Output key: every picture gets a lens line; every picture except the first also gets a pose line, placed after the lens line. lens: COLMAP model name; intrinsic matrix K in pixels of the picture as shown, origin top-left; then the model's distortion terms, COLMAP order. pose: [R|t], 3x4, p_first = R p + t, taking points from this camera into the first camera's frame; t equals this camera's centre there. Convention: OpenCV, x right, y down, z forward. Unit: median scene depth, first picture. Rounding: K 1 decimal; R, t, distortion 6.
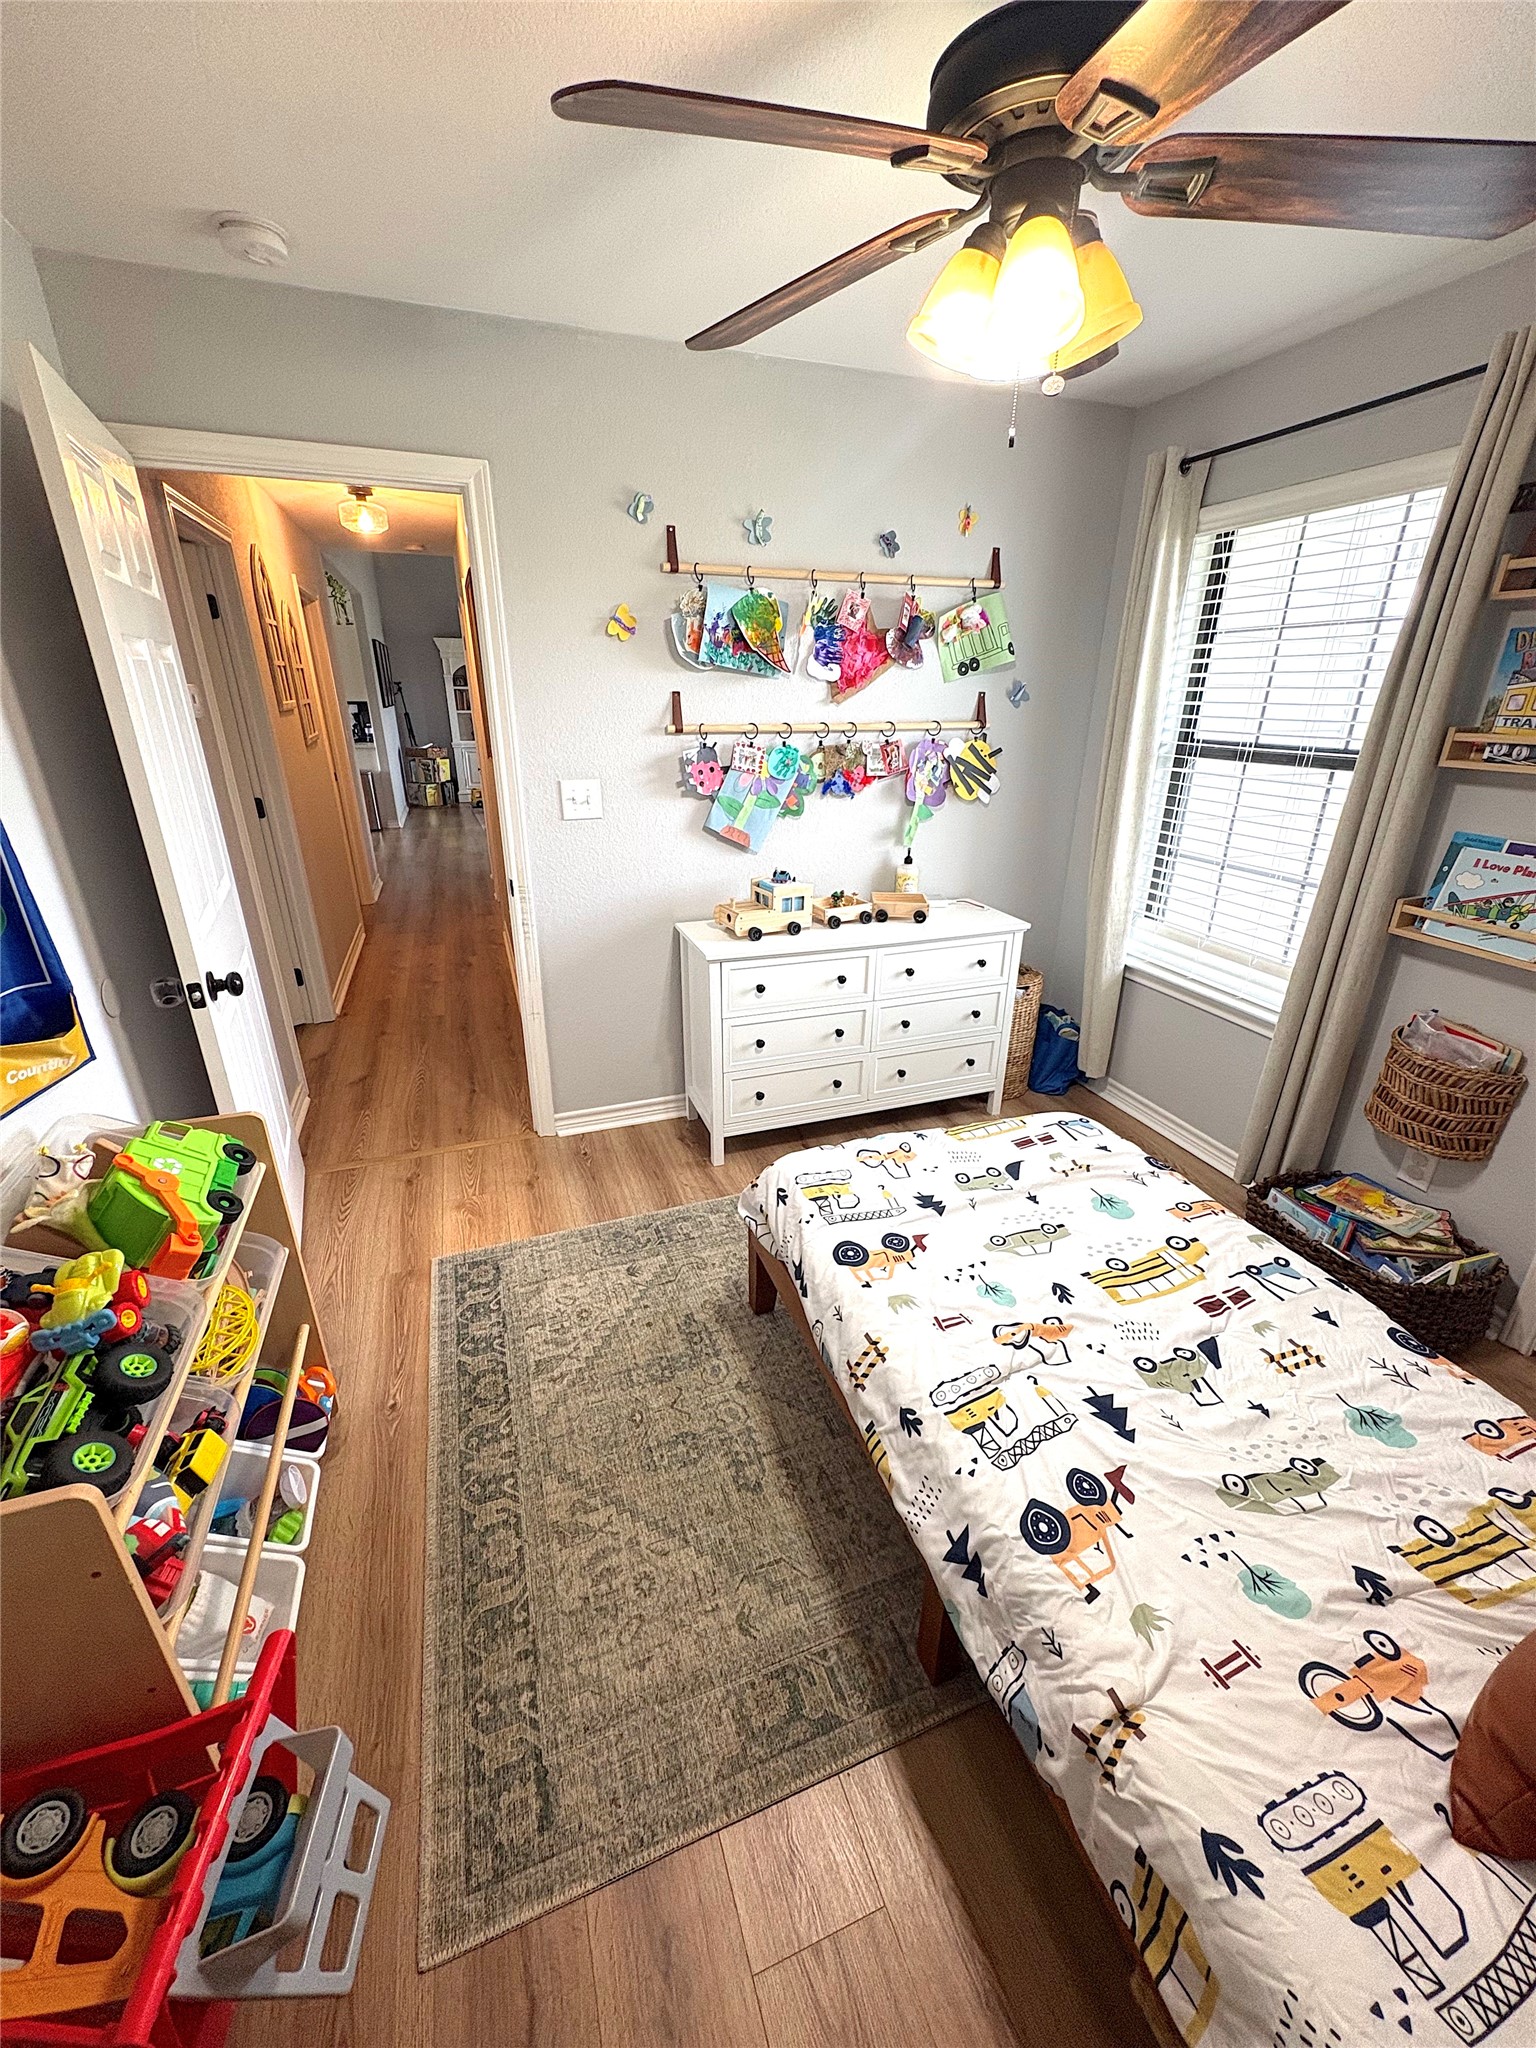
lens RADIAL K [[811.2, 0, 770.2], [0, 811.2, 1019.8], [0, 0, 1]] dist [-0.000391, 0.000066]
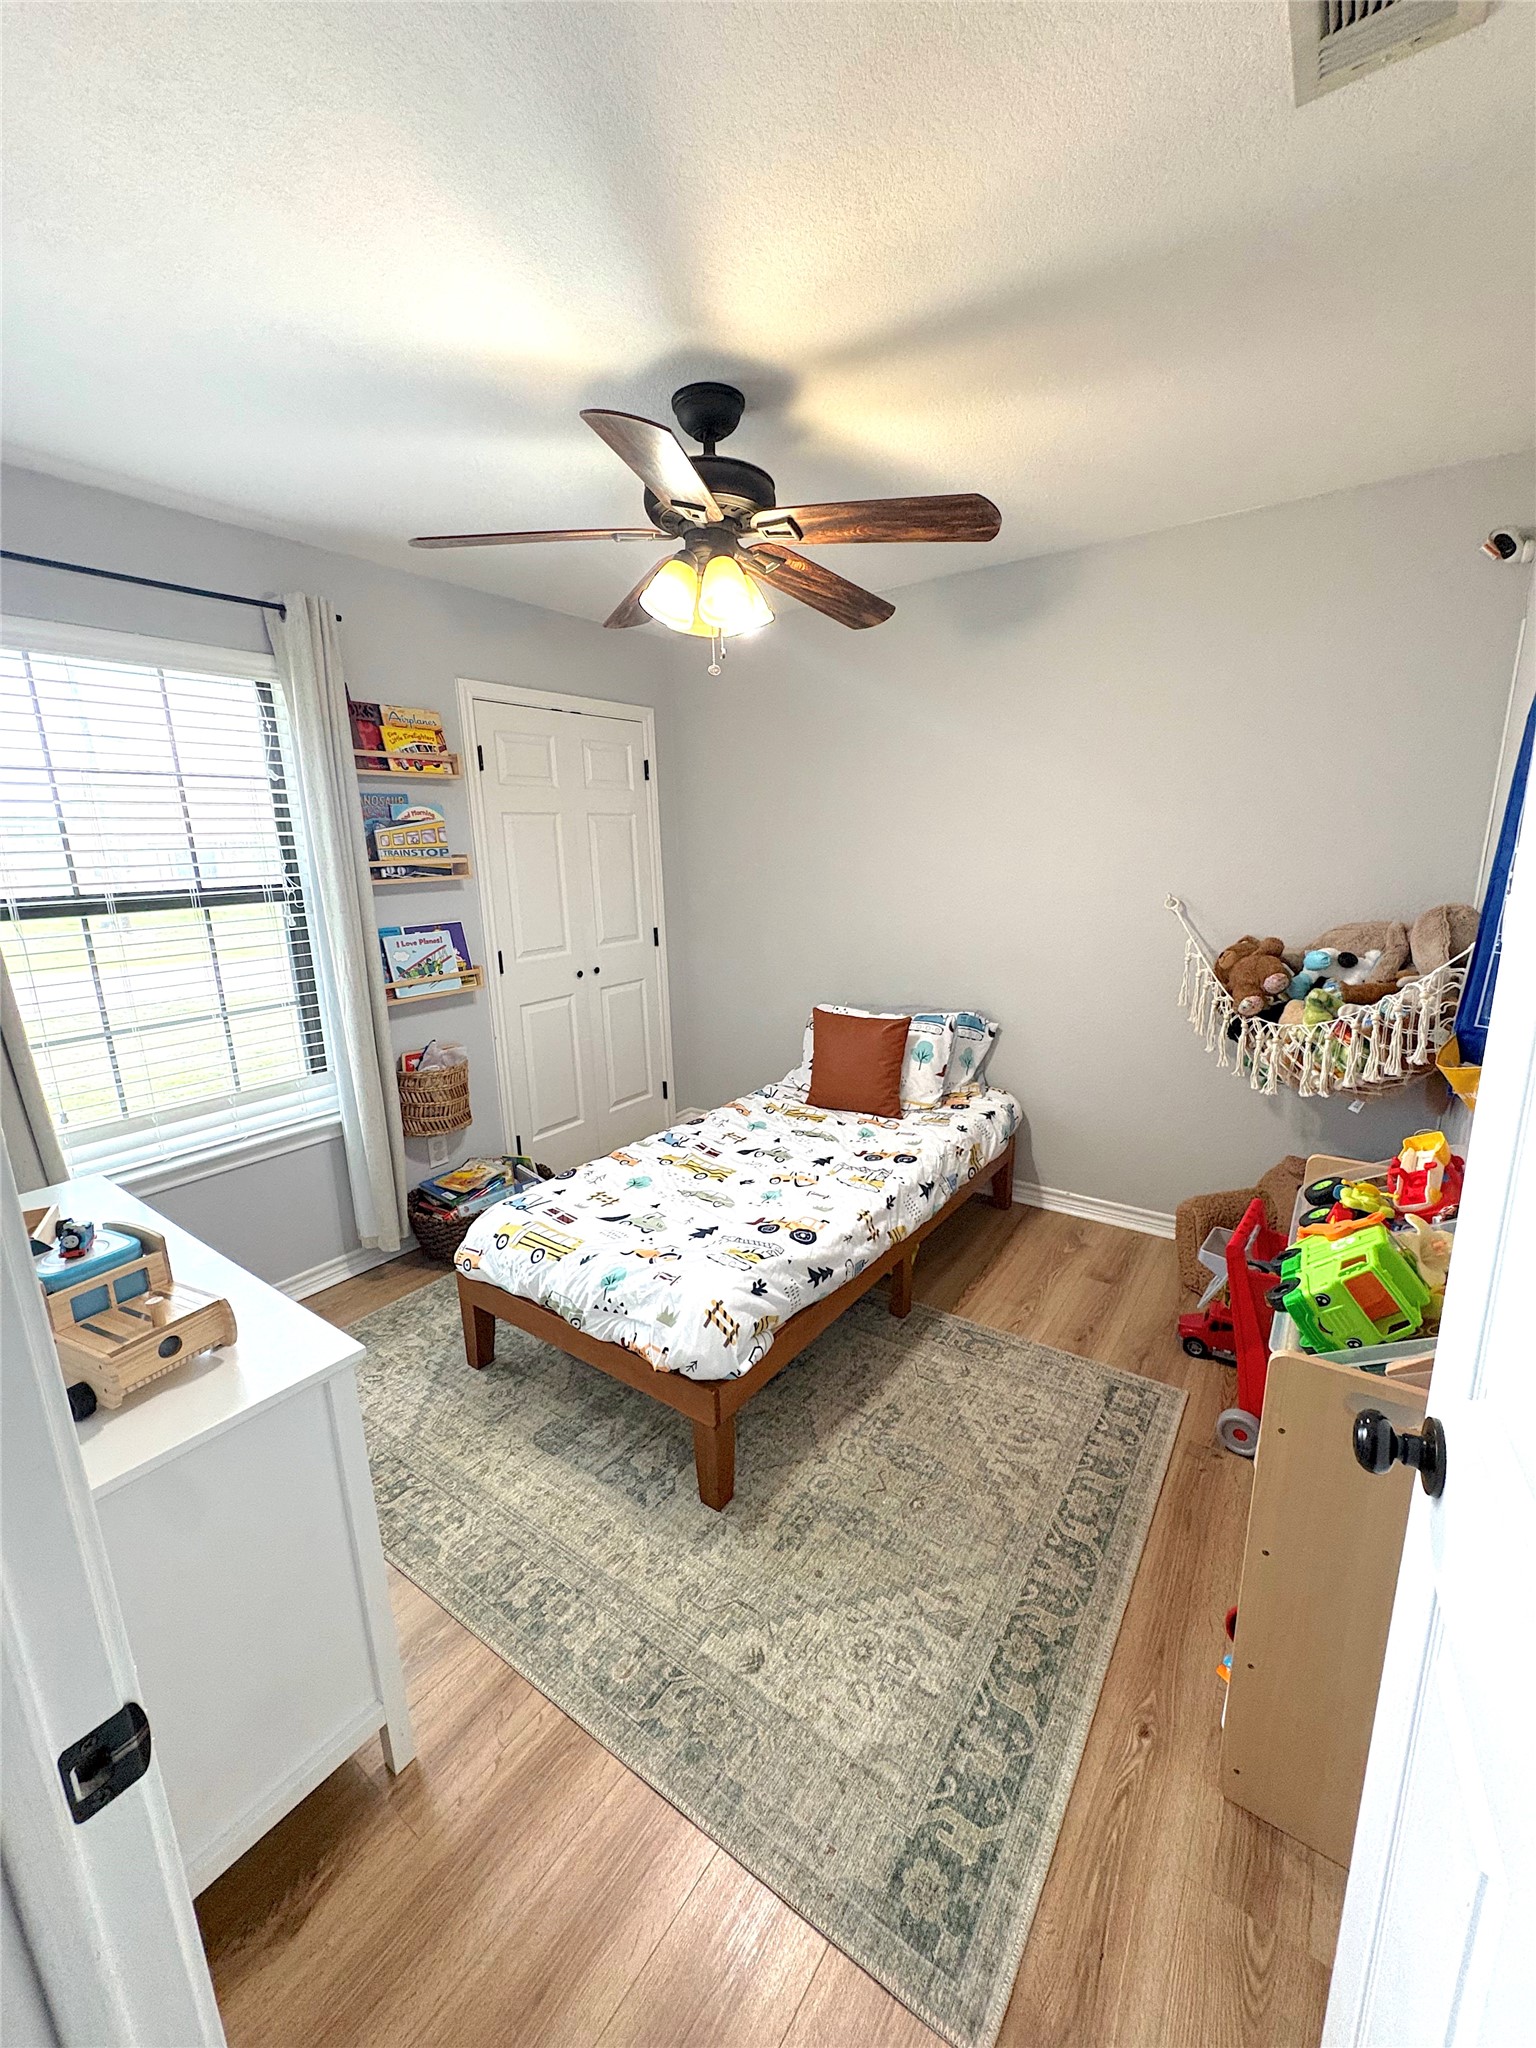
lens RADIAL K [[811.2, 0, 765.4], [0, 811.2, 1020.5], [0, 0, 1]] dist [-0.000391, 0.000066]
pose [[-0.560425, -0.170441, 0.810477, -0.624619], [0.332442, 0.850003, 0.408629, -0.397202], [-0.758555, 0.498443, -0.419701, 1.027769]]
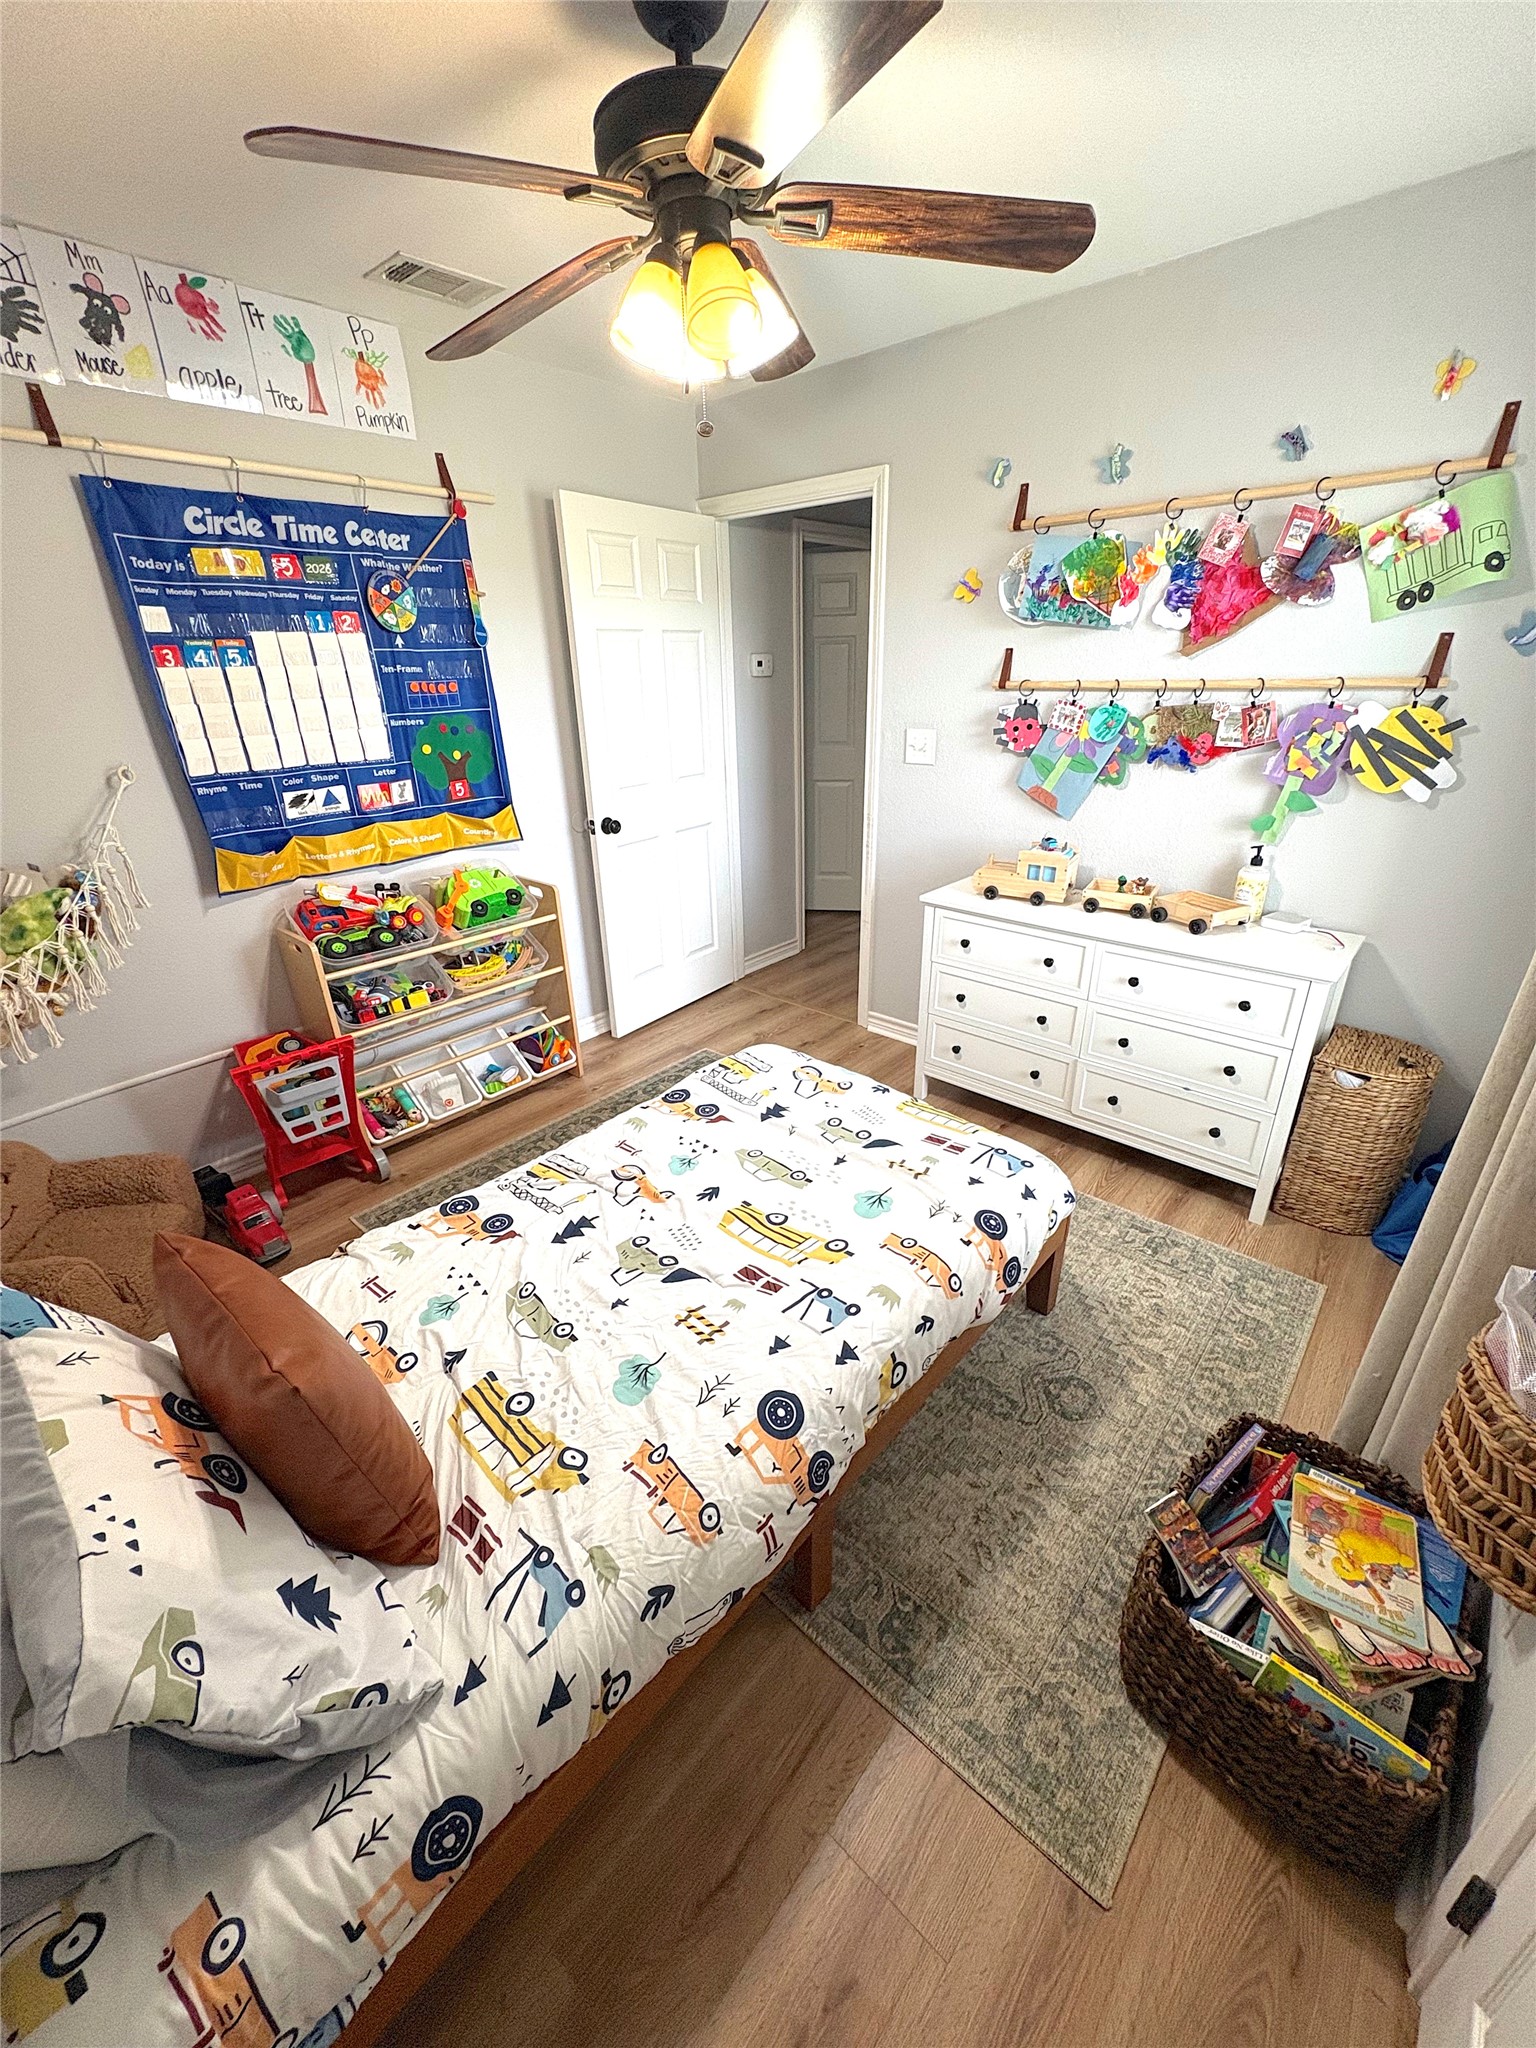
lens RADIAL K [[811.2, 0, 767.8], [0, 811.2, 1021.3], [0, 0, 1]] dist [-0.000391, 0.000066]
pose [[0.470678, 0.342191, -0.813245, 0.849280], [-0.309552, 0.927182, 0.210976, -0.099587], [0.826220, 0.152440, 0.542330, 0.295866]]
